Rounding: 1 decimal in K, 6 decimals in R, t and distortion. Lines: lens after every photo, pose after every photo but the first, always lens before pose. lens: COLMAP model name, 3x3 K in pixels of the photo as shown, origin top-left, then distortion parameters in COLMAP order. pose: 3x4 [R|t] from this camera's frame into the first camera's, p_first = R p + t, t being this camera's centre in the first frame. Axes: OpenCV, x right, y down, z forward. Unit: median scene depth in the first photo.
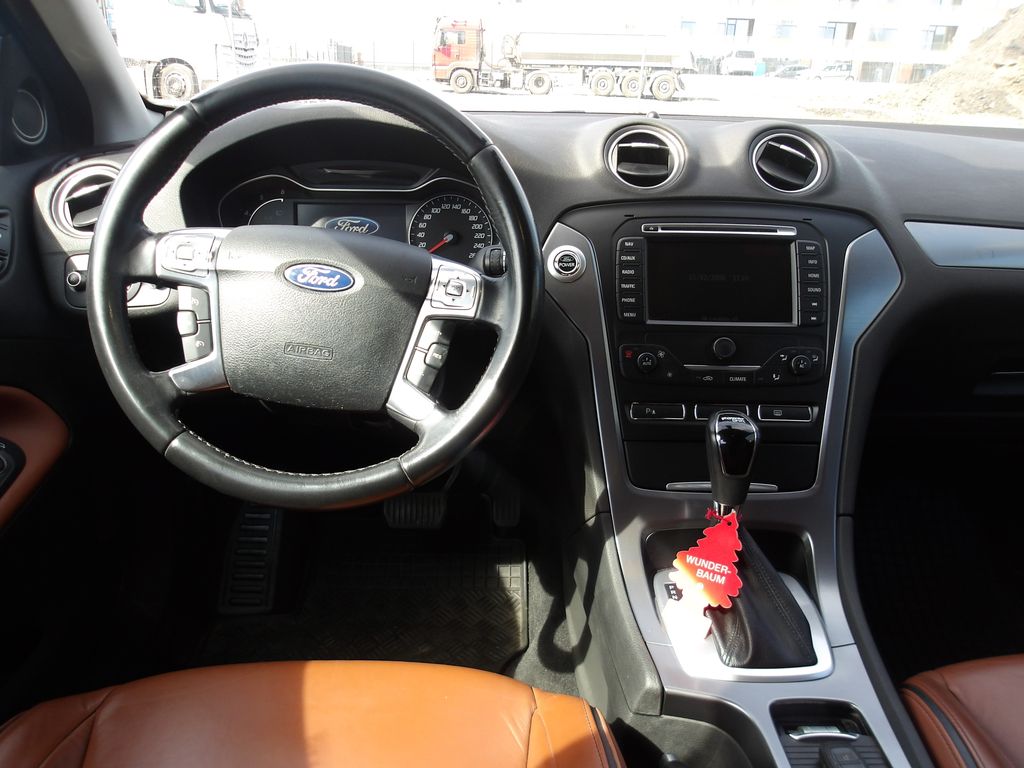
lens RADIAL K [[838.9, 0, 512.0], [0, 838.9, 384.0], [0, 0, 1]] dist [0.002373, -0.002632]
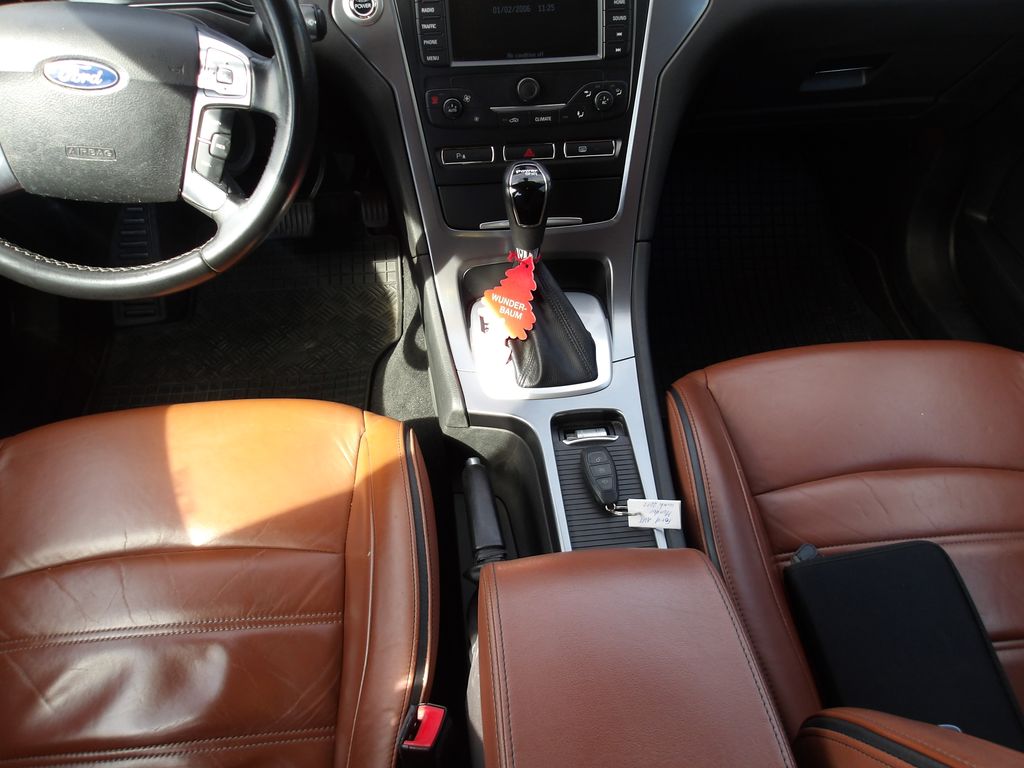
lens RADIAL K [[833.7, 0, 512.0], [0, 833.7, 384.0], [0, 0, 1]] dist [0.009648, 0.004085]
pose [[0.996532, -0.071589, 0.042414, 0.183085], [0.045816, 0.897559, 0.438508, -0.184534], [-0.069461, -0.435044, 0.897726, -0.069580]]
